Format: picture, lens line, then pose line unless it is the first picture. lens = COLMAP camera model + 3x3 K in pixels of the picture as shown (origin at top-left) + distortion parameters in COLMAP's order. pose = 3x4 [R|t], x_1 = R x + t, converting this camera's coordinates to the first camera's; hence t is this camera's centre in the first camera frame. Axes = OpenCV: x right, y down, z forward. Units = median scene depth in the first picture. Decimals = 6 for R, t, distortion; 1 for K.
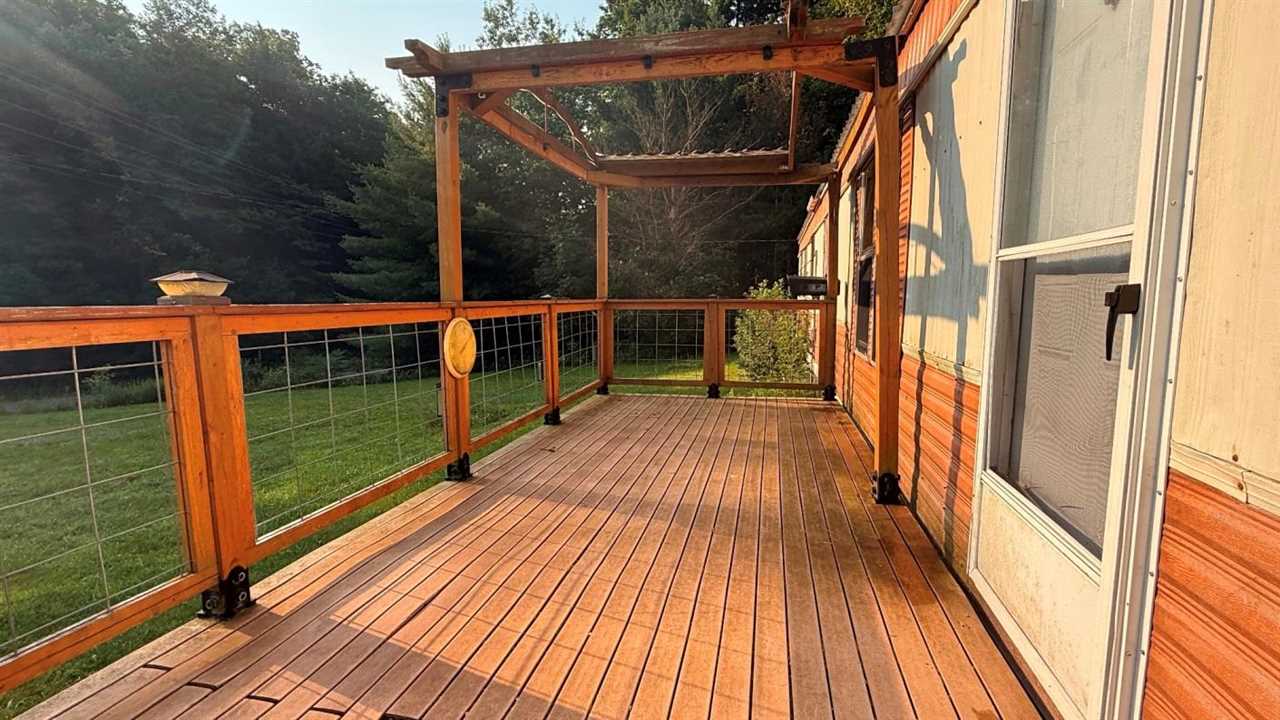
lens RADIAL K [[592.2, 0, 644.9], [0, 592.2, 362.2], [0, 0, 1]] dist [0.000154, -0.000545]
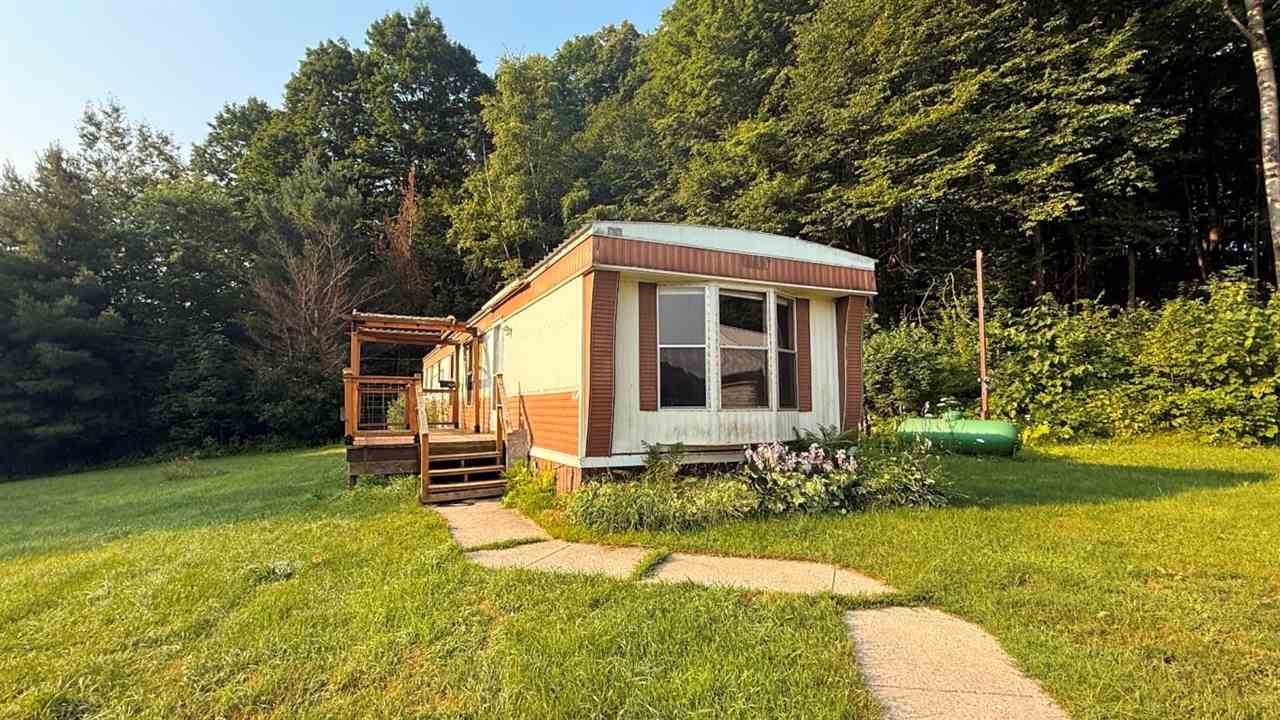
lens RADIAL K [[592.2, 0, 643.0], [0, 592.2, 356.8], [0, 0, 1]] dist [0.000154, -0.000545]
pose [[0.795547, 0.052623, 0.603602, -0.650334], [0.067564, 0.982303, -0.174688, 0.279409], [-0.602113, 0.179754, 0.777913, -1.642487]]
